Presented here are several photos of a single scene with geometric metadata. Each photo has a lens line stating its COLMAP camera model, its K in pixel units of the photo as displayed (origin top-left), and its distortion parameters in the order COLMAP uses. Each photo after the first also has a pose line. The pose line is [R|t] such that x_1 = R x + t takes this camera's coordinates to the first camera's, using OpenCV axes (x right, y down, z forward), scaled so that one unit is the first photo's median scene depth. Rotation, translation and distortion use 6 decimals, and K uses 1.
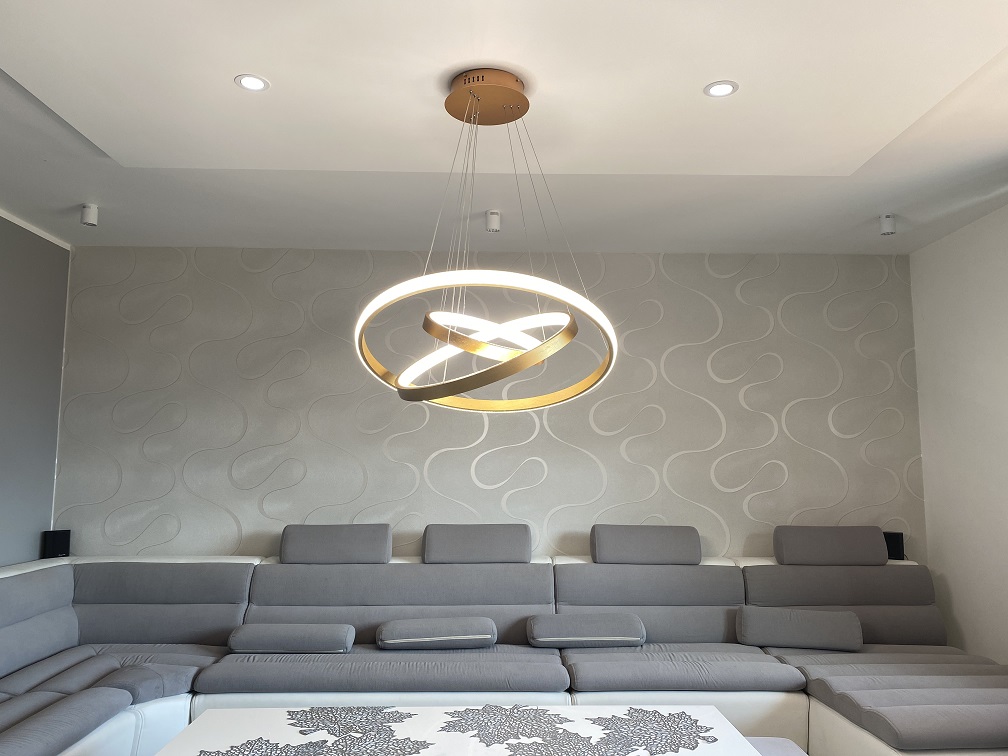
lens RADIAL K [[774.8, 0, 501.2], [0, 774.8, 377.7], [0, 0, 1]] dist [0.024033, -0.034804]
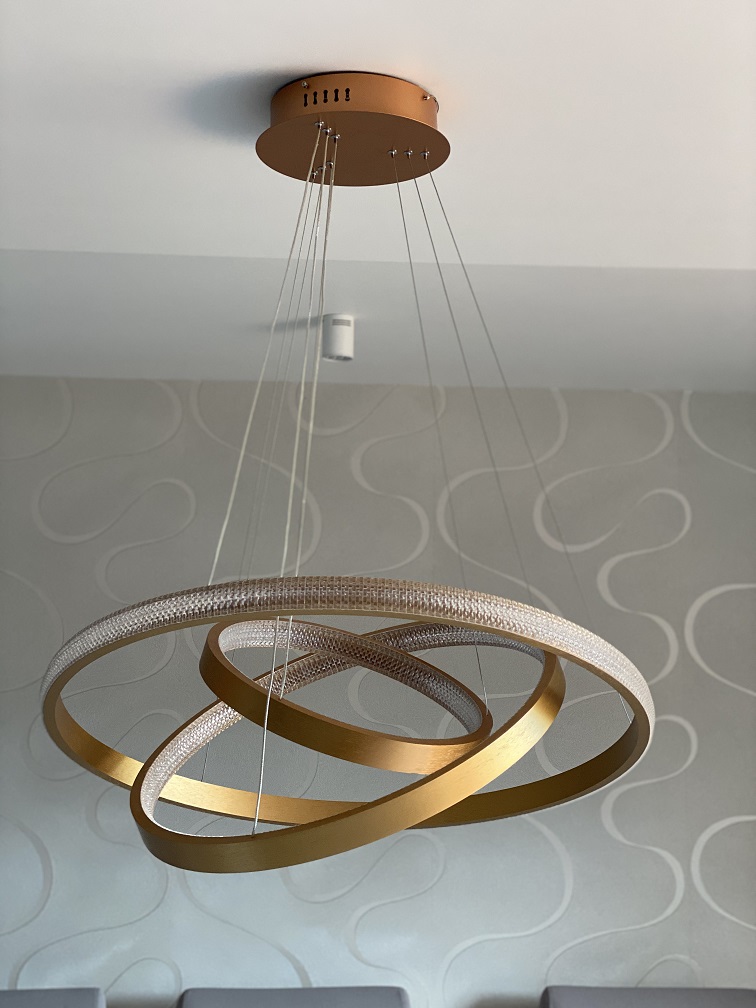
lens RADIAL K [[1526.7, 0, 380.7], [0, 1526.7, 494.0], [0, 0, 1]] dist [0.045159, 0.000000]
pose [[0.998912, 0.009777, 0.045593, -0.023876], [-0.008680, 0.999670, -0.024182, -0.081786], [-0.045815, 0.023760, 0.998667, 0.088318]]
